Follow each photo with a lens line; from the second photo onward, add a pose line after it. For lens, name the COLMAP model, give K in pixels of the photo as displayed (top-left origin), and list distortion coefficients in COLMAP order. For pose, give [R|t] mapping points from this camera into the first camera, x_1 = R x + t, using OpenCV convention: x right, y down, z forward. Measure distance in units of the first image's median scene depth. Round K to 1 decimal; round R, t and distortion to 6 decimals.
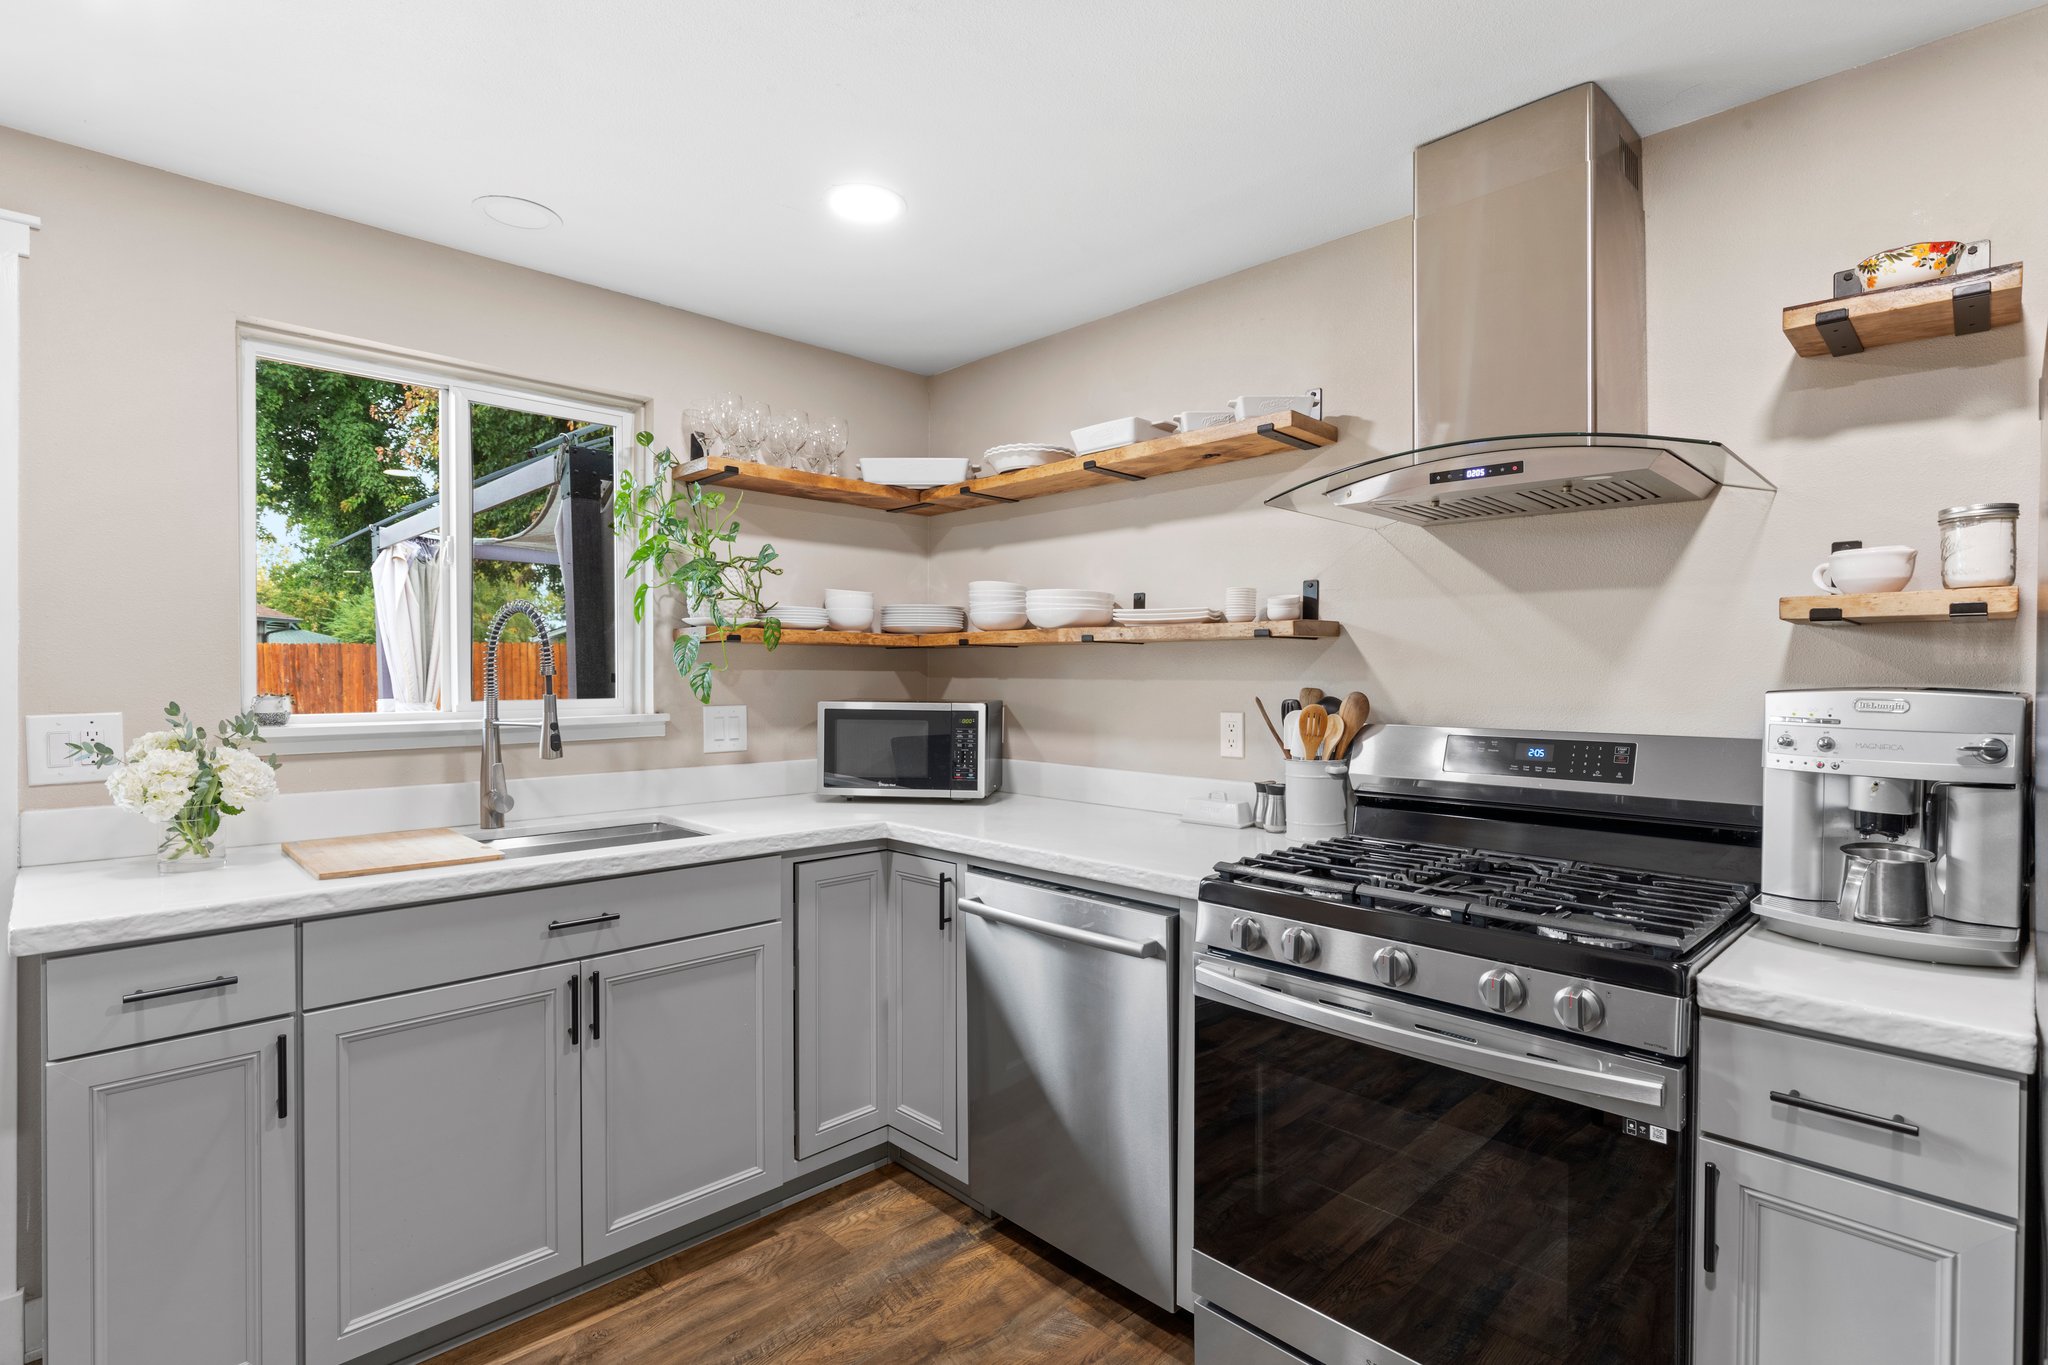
lens RADIAL K [[998.2, 0, 1043.0], [0, 998.2, 680.1], [0, 0, 1]] dist [-0.003529, -0.000257]
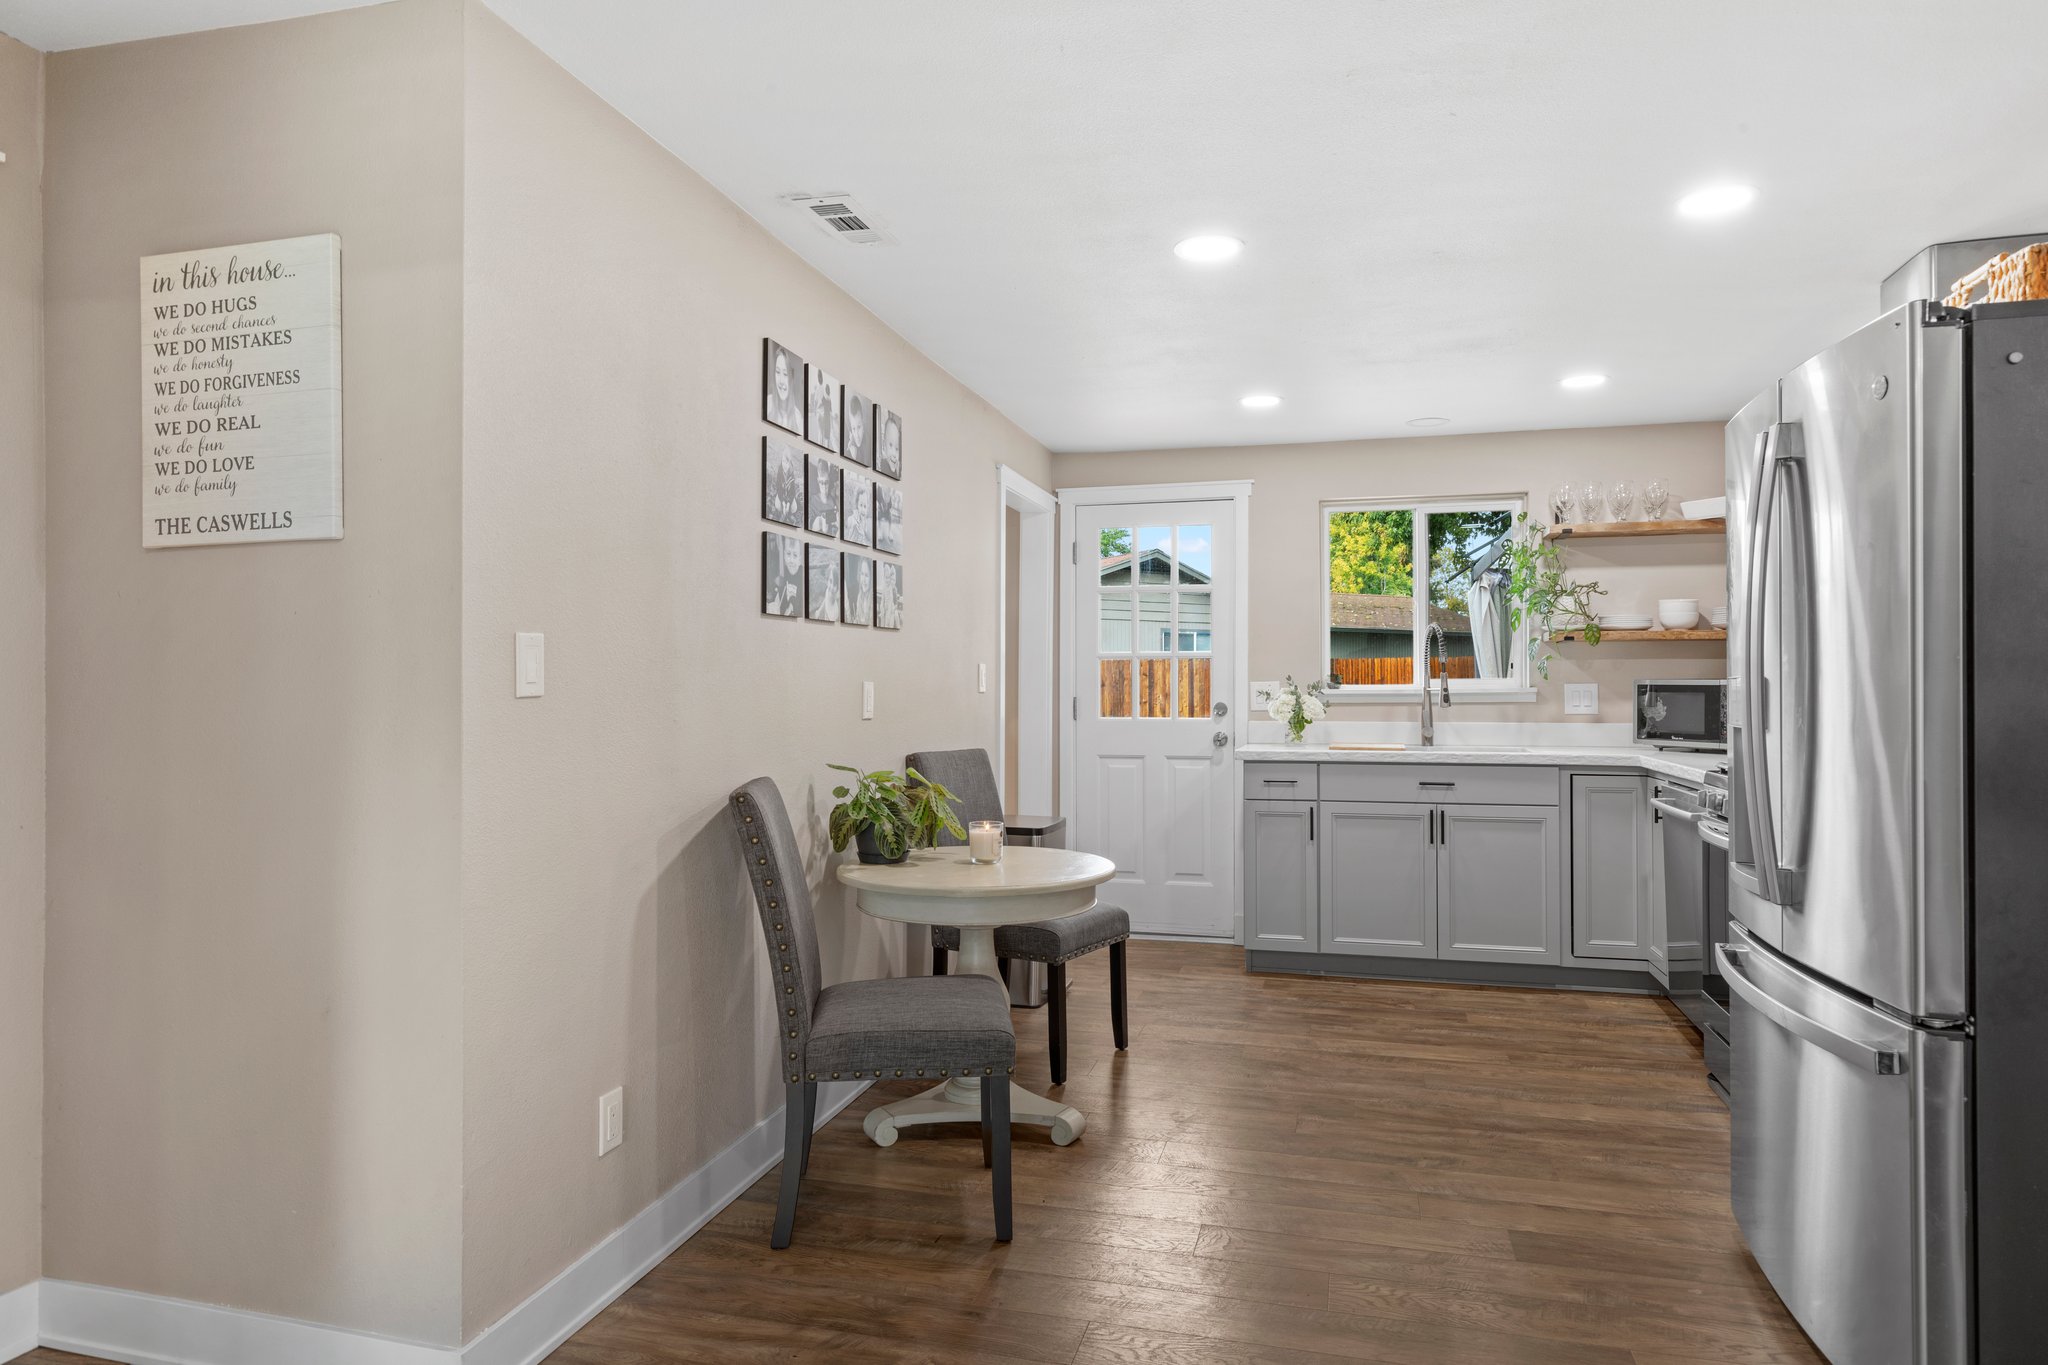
lens RADIAL K [[1201.1, 0, 1024.0], [0, 1201.1, 682.5], [0, 0, 1]] dist [-0.016979, 0.000431]
pose [[0.495484, -0.007814, -0.868582, 0.942202], [-0.002577, 0.999942, -0.010466, 0.051240], [0.868614, 0.007424, 0.495435, -0.703802]]
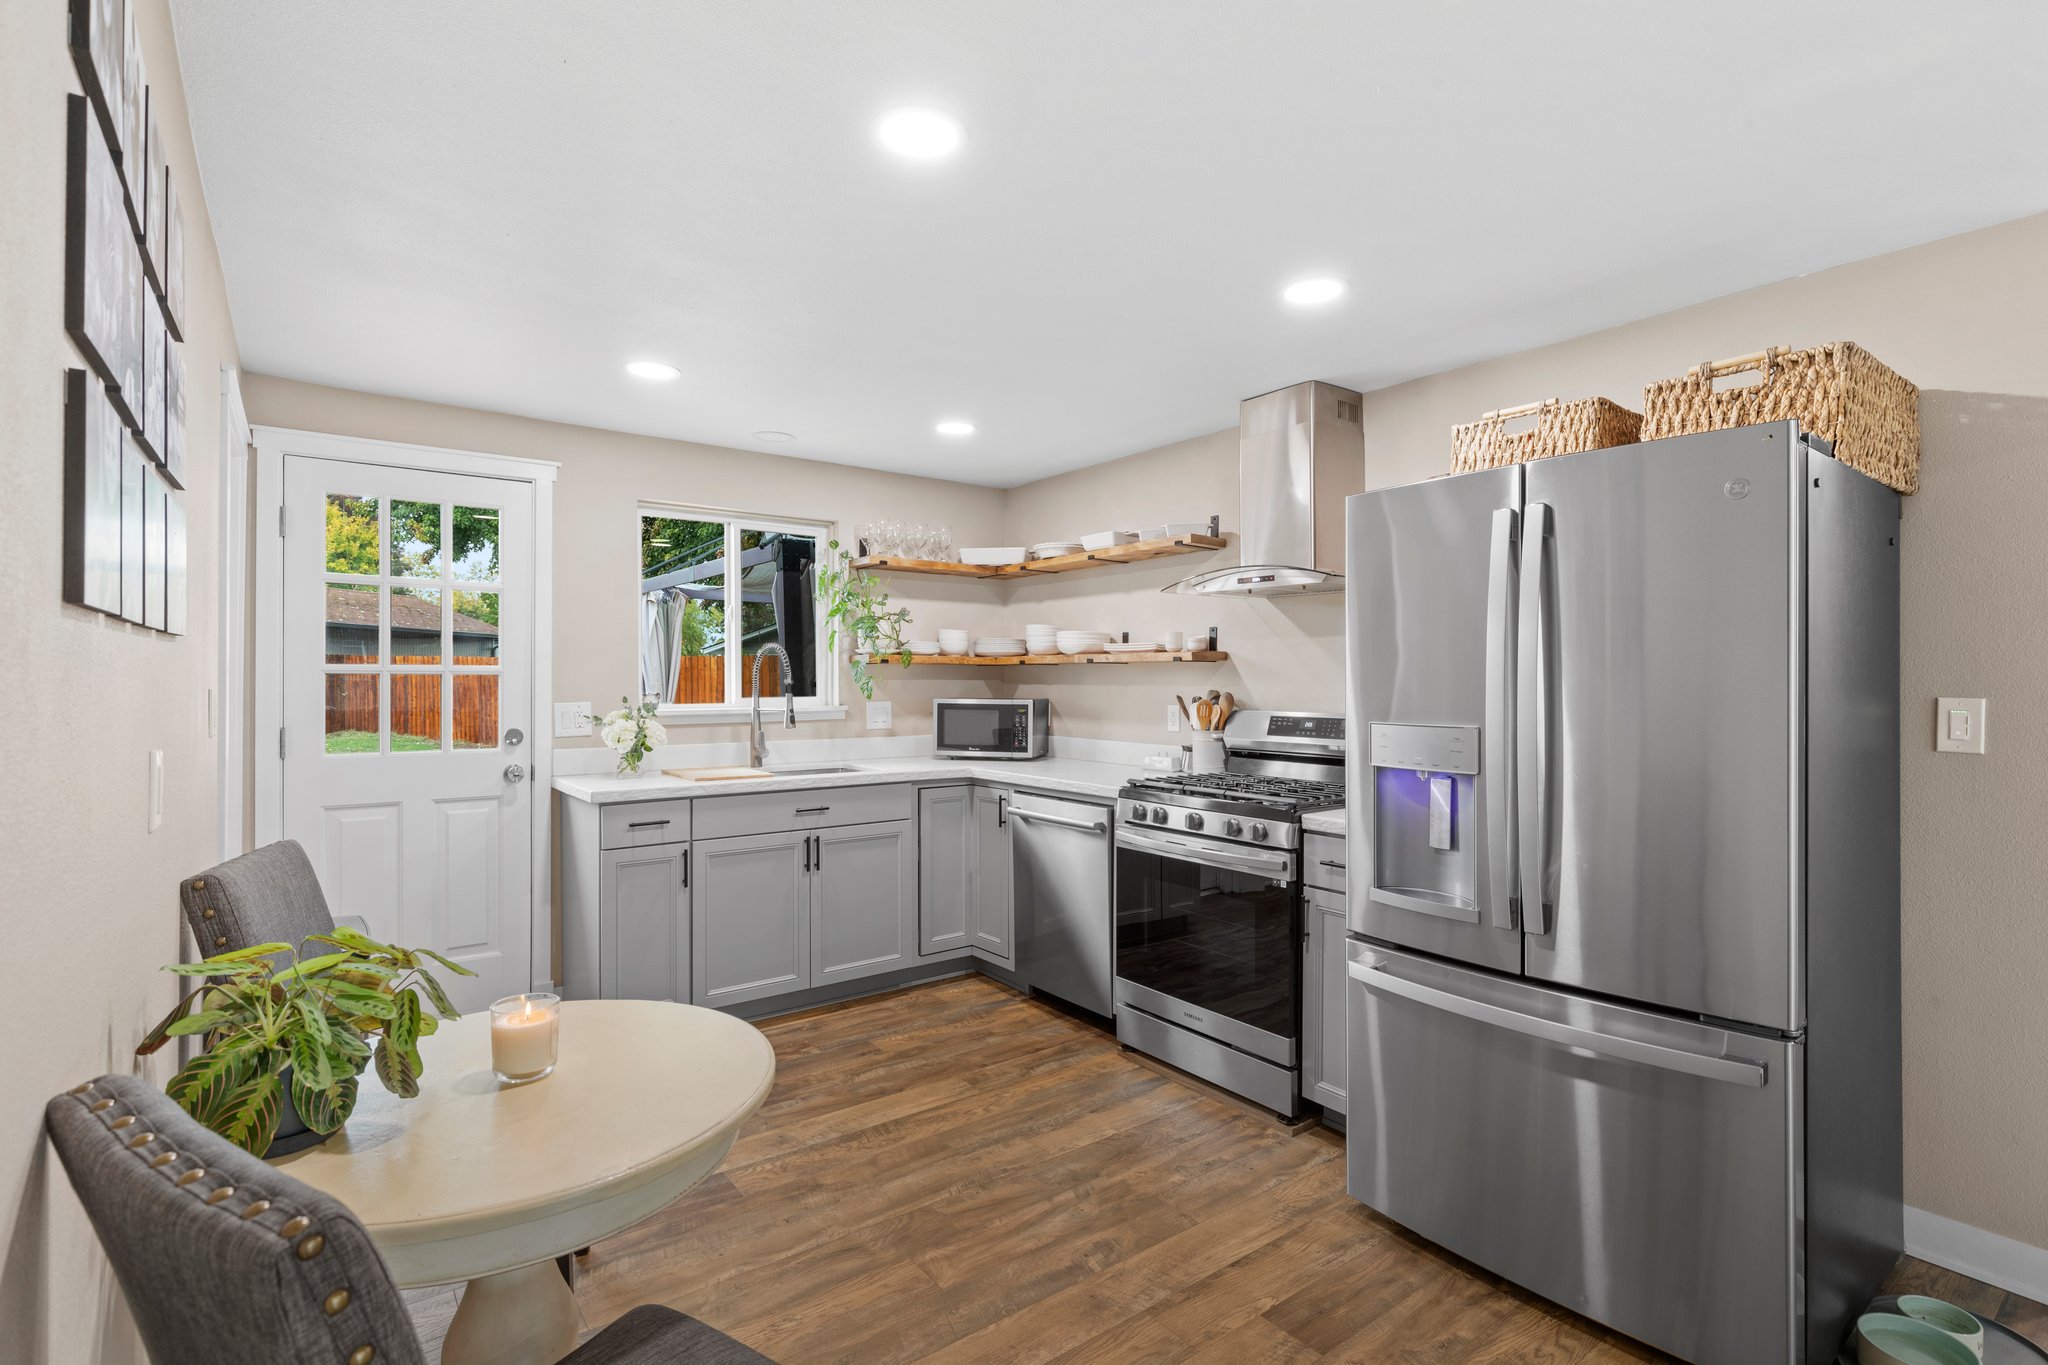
lens RADIAL K [[959.8, 0, 1039.4], [0, 959.8, 680.2], [0, 0, 1]] dist [0.001958, 0.000050]
pose [[0.991758, -0.001493, -0.128116, 0.171430], [0.000543, 0.999972, -0.007447, 0.002594], [0.128124, 0.007316, 0.991731, -0.625310]]
